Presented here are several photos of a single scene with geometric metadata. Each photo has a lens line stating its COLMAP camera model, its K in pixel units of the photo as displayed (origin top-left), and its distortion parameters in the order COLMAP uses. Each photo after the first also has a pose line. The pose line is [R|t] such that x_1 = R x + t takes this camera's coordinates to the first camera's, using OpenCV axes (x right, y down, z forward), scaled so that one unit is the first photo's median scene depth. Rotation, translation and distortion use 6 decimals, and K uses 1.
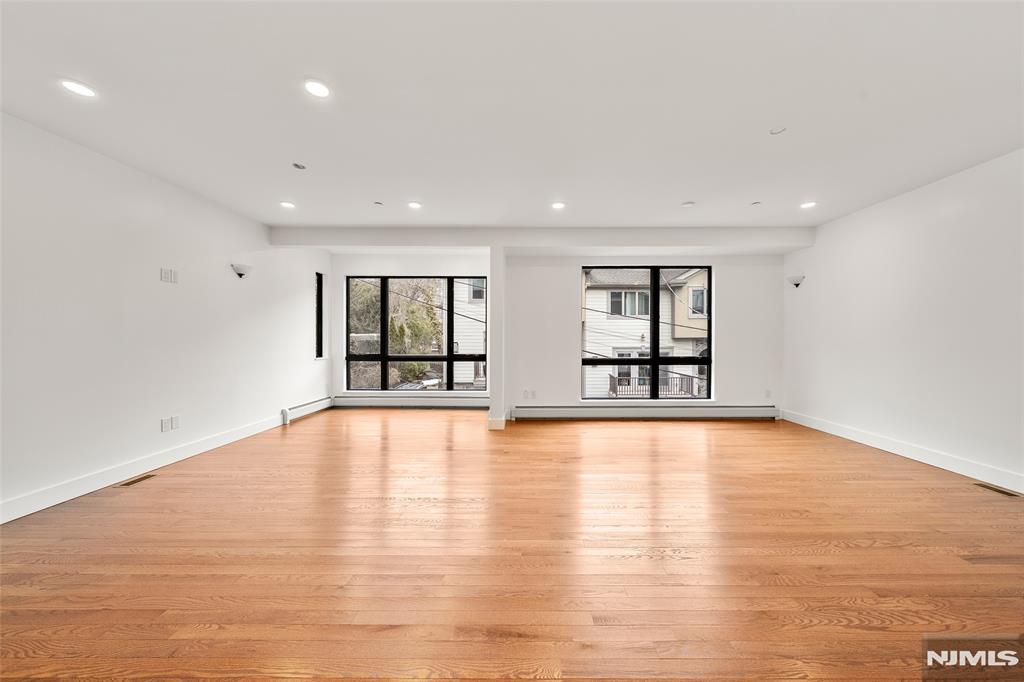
lens RADIAL K [[352.2, 0, 515.0], [0, 352.2, 340.7], [0, 0, 1]] dist [-0.001169, 0.000009]
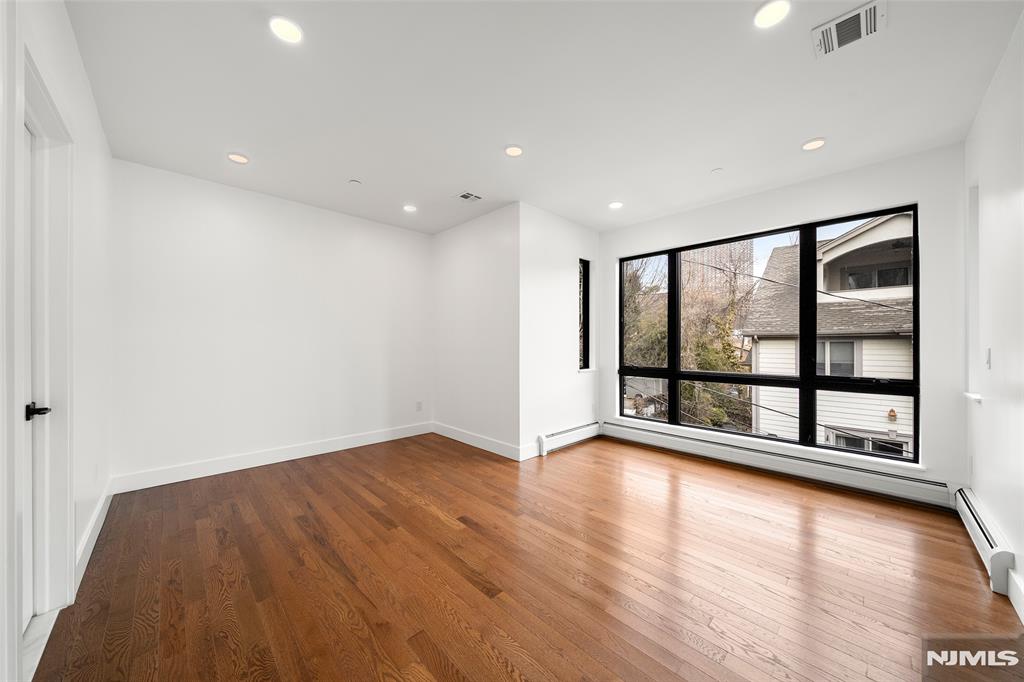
lens RADIAL K [[352.2, 0, 506.7], [0, 352.2, 346.1], [0, 0, 1]] dist [-0.001169, 0.000009]
pose [[0.695800, -0.000601, -0.718235, -0.123731], [0.006380, 0.999965, 0.005344, -0.008792], [0.718207, -0.008301, 0.695780, 0.342584]]
